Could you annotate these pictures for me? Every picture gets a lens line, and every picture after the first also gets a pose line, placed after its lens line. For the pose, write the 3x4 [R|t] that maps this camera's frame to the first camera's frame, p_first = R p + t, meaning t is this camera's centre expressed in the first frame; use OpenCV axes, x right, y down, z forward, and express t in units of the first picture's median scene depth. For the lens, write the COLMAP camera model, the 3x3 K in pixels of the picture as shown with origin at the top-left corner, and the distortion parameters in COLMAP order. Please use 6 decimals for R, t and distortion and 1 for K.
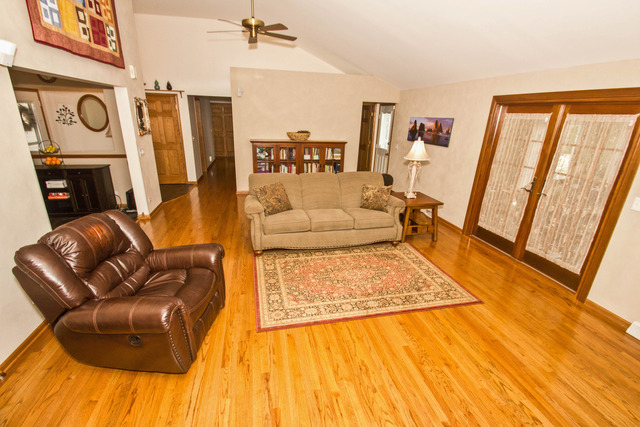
lens RADIAL K [[294.1, 0, 317.4], [0, 294.1, 213.9], [0, 0, 1]] dist [-0.000243, -0.000060]
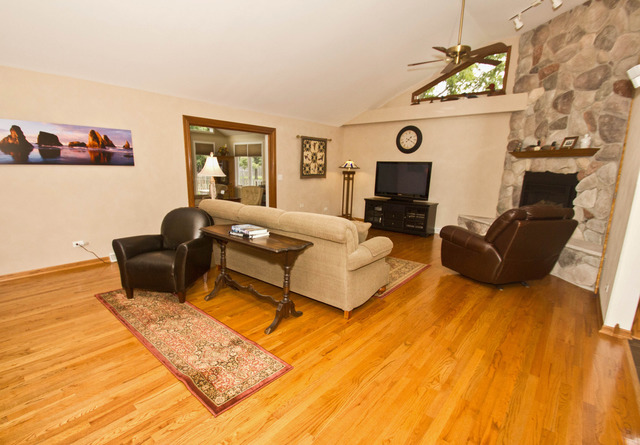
lens RADIAL K [[306.8, 0, 319.1], [0, 306.8, 226.3], [0, 0, 1]] dist [-0.003075, -0.002646]
pose [[-0.602042, -0.207422, 0.771052, -0.900524], [0.208752, 0.891194, 0.402736, -0.518232], [-0.770693, 0.403423, -0.493236, 1.816855]]
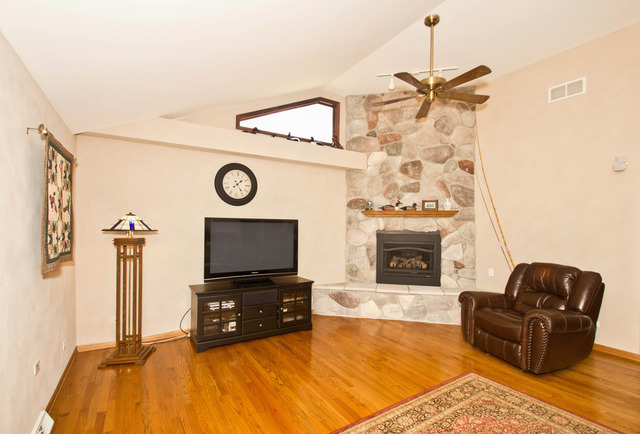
lens RADIAL K [[298.5, 0, 311.6], [0, 298.5, 228.7], [0, 0, 1]] dist [0.022039, 0.000191]
pose [[-0.950166, -0.048288, -0.307980, 0.622492], [-0.142649, 0.945780, 0.291806, -0.306651], [0.277191, 0.321197, -0.905537, 1.367604]]
